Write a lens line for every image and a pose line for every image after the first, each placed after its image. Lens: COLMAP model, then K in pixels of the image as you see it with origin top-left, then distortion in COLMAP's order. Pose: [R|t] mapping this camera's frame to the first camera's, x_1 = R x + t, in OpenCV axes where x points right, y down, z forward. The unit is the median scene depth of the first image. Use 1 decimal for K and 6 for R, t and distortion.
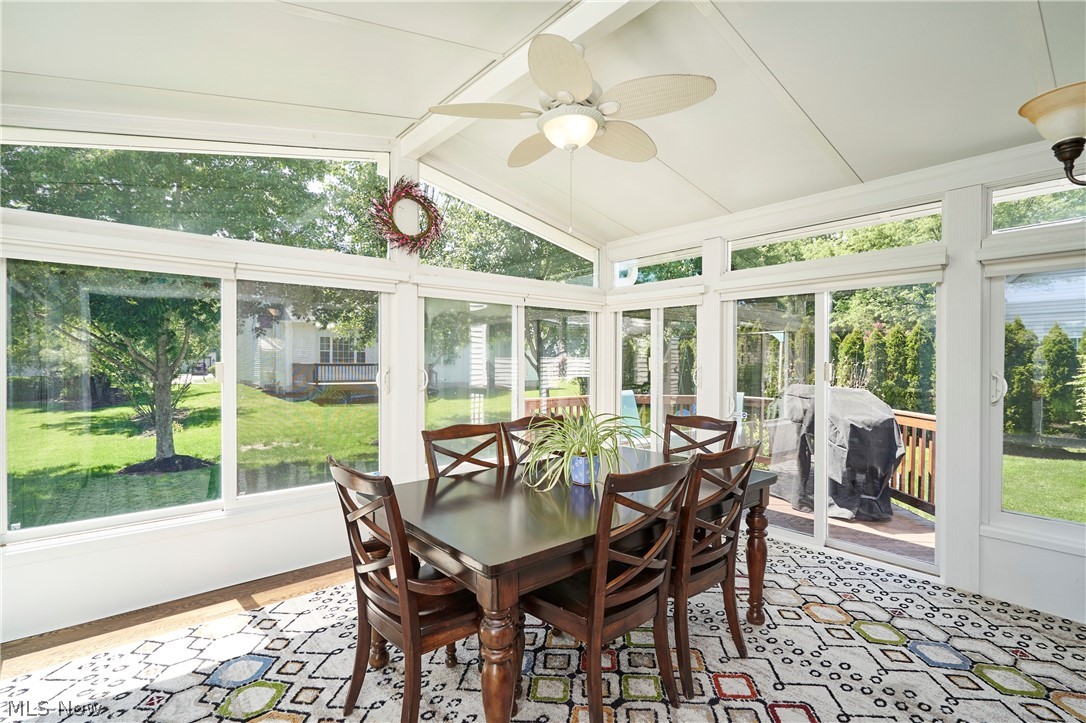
lens RADIAL K [[502.5, 0, 537.3], [0, 502.5, 366.1], [0, 0, 1]] dist [0.003264, -0.000592]
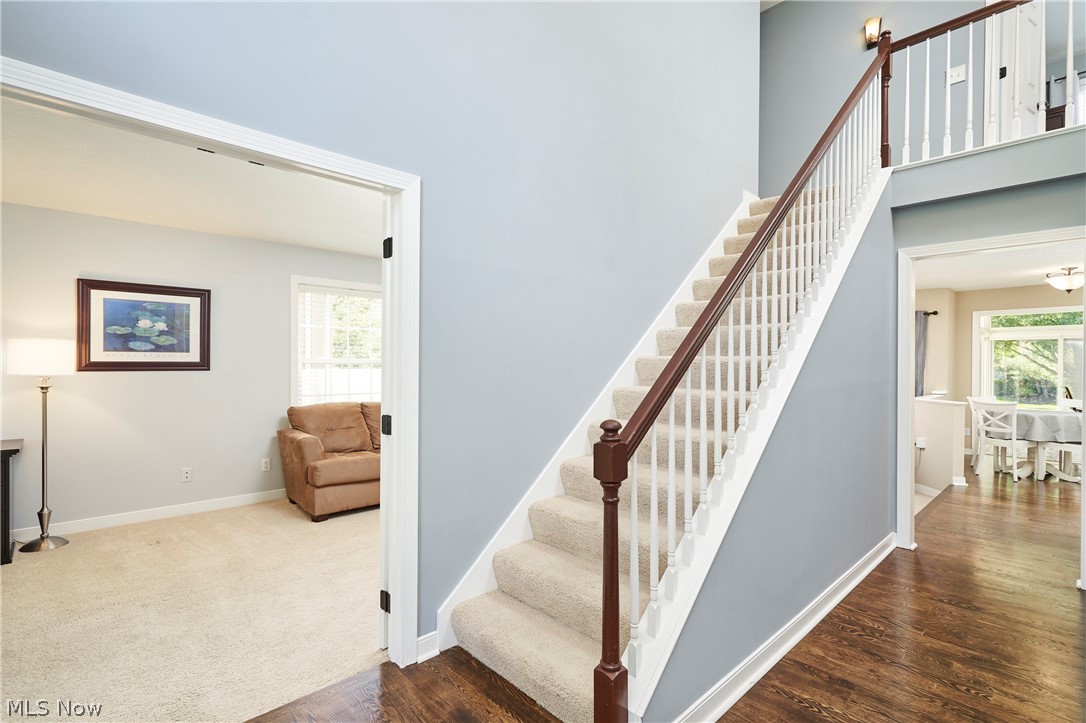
lens RADIAL K [[502.5, 0, 543.1], [0, 502.5, 365.5], [0, 0, 1]] dist [0.003264, -0.000592]
pose [[0.056347, 0.004855, -0.998399, 1.884420], [-0.020069, 0.999792, 0.003729, 0.038712], [0.998210, 0.019827, 0.056433, -1.919106]]
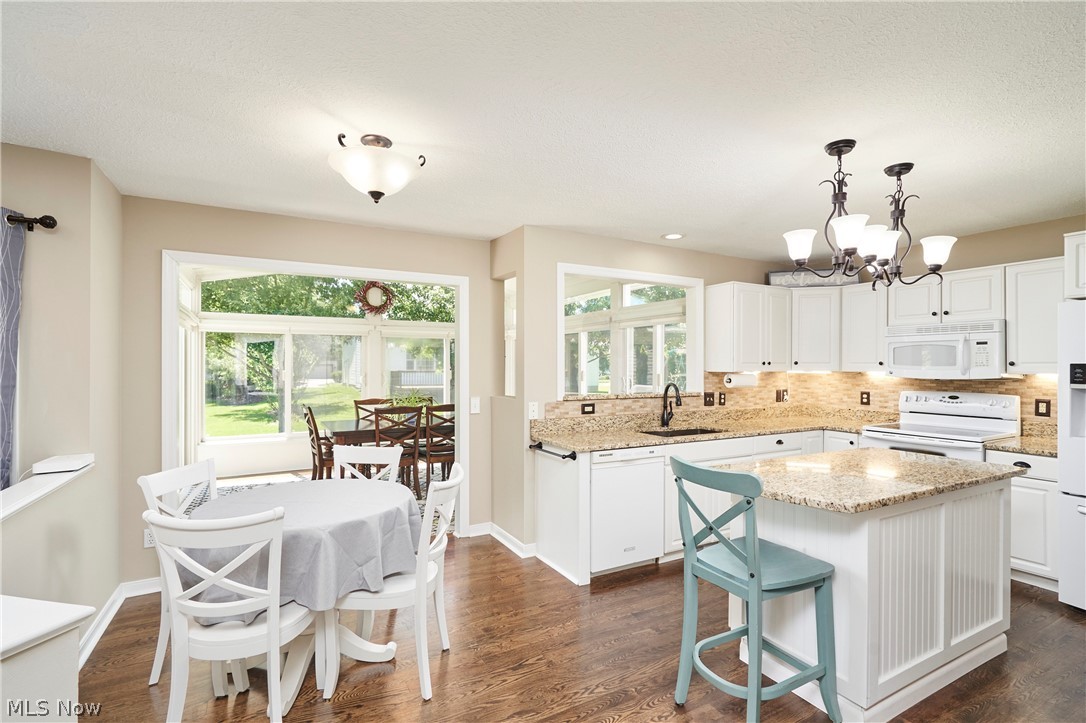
lens RADIAL K [[502.5, 0, 543.9], [0, 502.5, 367.6], [0, 0, 1]] dist [0.003264, -0.000592]
pose [[0.982168, 0.002917, -0.187980, 0.759598], [-0.005250, 0.999915, -0.011914, 0.001373], [0.187929, 0.012688, 0.982101, -0.802629]]
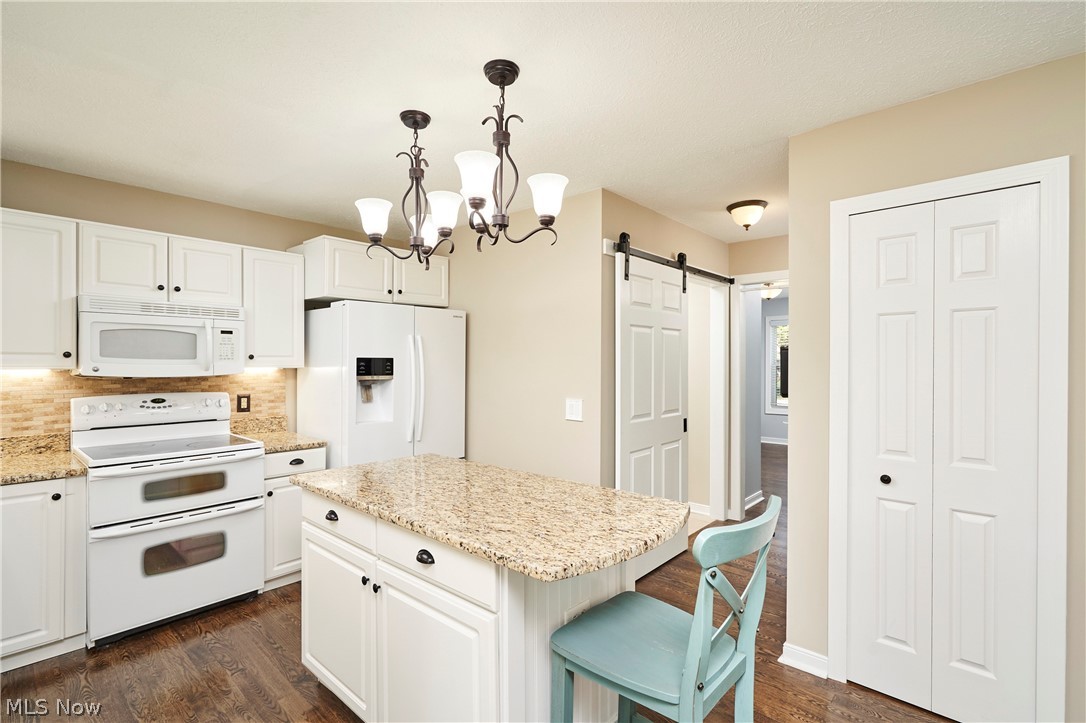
lens RADIAL K [[502.5, 0, 542.2], [0, 502.5, 363.2], [0, 0, 1]] dist [0.003264, -0.000592]
pose [[-0.142772, -0.002418, 0.989753, 0.524298], [0.013485, 0.999899, 0.004388, -0.008069], [-0.989664, 0.013973, -0.142725, -0.086726]]
